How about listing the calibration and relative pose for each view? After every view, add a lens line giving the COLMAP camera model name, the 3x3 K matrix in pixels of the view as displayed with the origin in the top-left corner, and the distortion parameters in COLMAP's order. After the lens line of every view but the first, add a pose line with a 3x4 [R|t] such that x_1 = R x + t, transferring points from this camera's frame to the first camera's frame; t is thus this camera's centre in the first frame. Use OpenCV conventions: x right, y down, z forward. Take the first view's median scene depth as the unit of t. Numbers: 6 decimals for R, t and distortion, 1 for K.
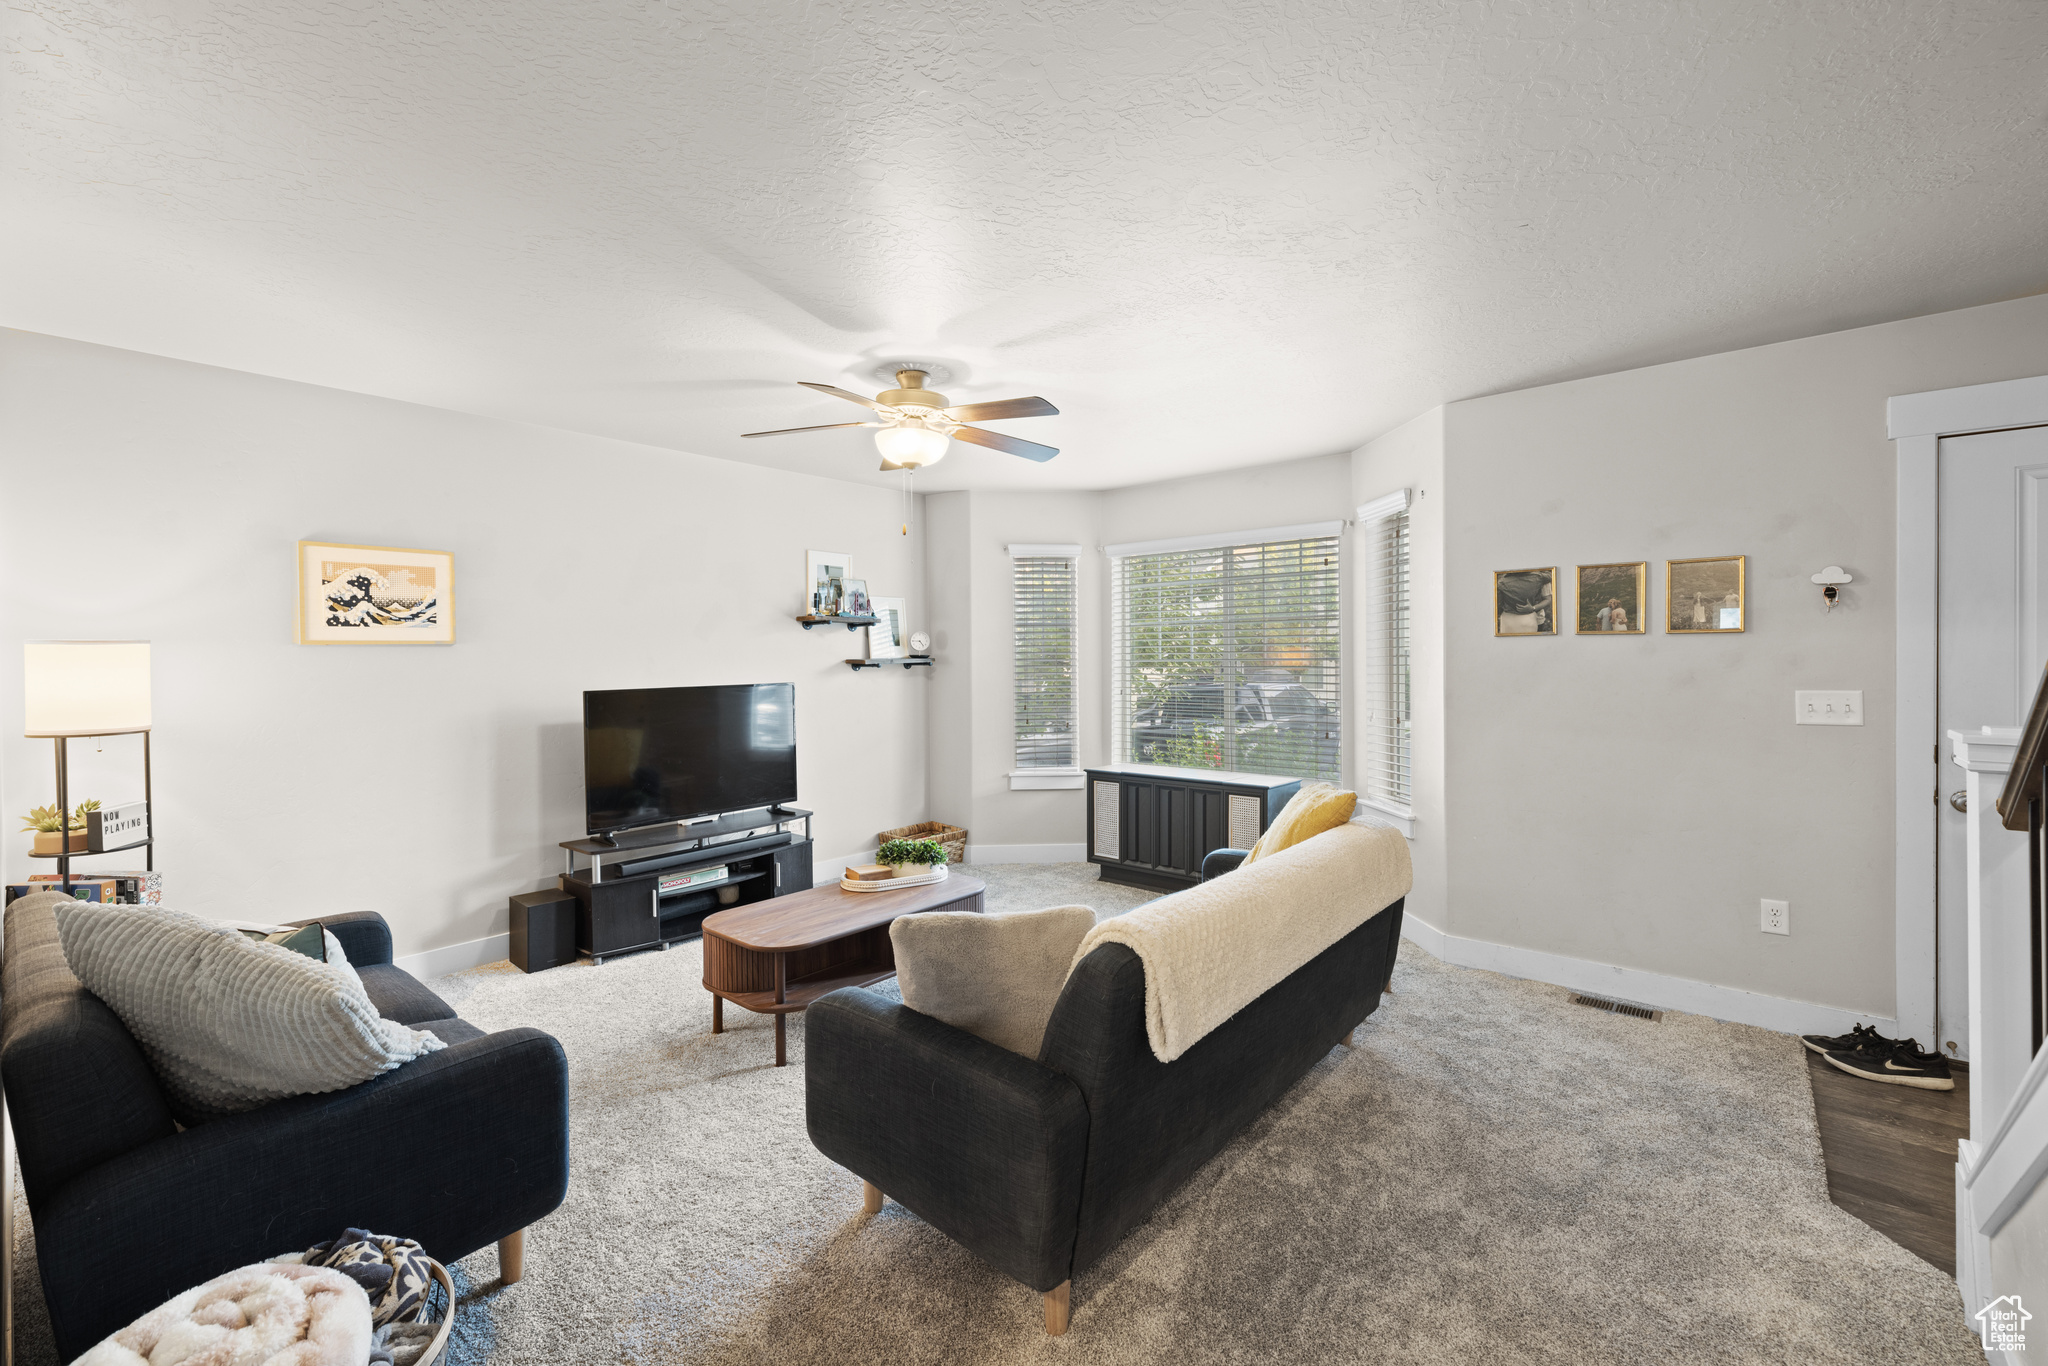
lens RADIAL K [[852.1, 0, 1018.5], [0, 852.1, 644.3], [0, 0, 1]] dist [0.001022, 0.000016]
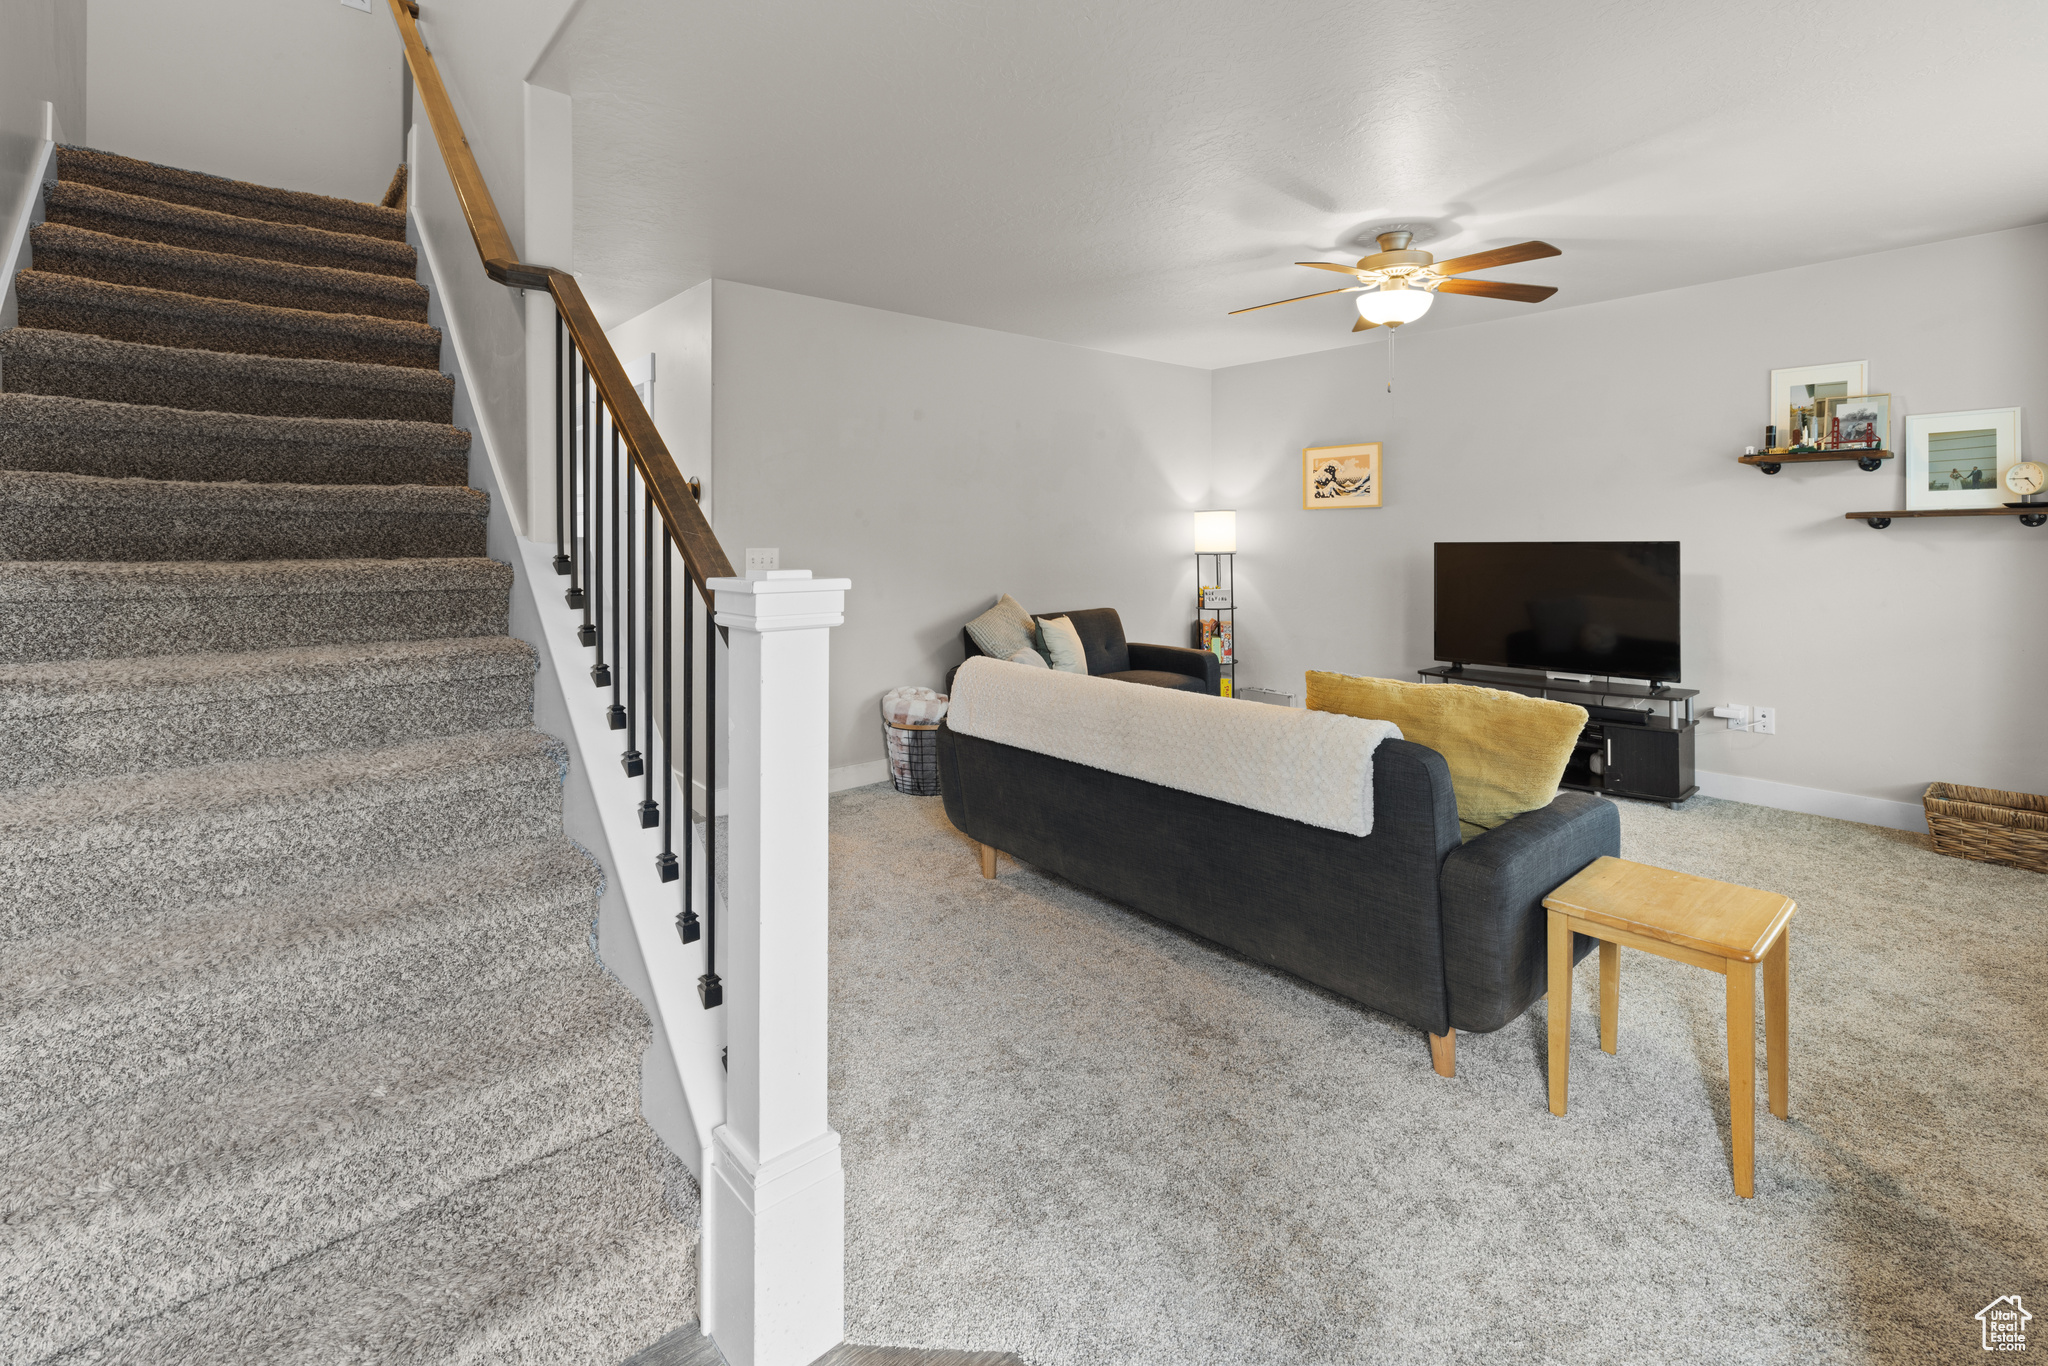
lens RADIAL K [[915.0, 0, 1013.9], [0, 915.0, 539.2], [0, 0, 1]] dist [0.001290, -0.000406]
pose [[-0.142641, 0.002979, -0.989770, 0.950783], [0.013067, 0.999914, 0.001126, 0.044838], [0.989688, -0.012773, -0.142667, 0.634232]]
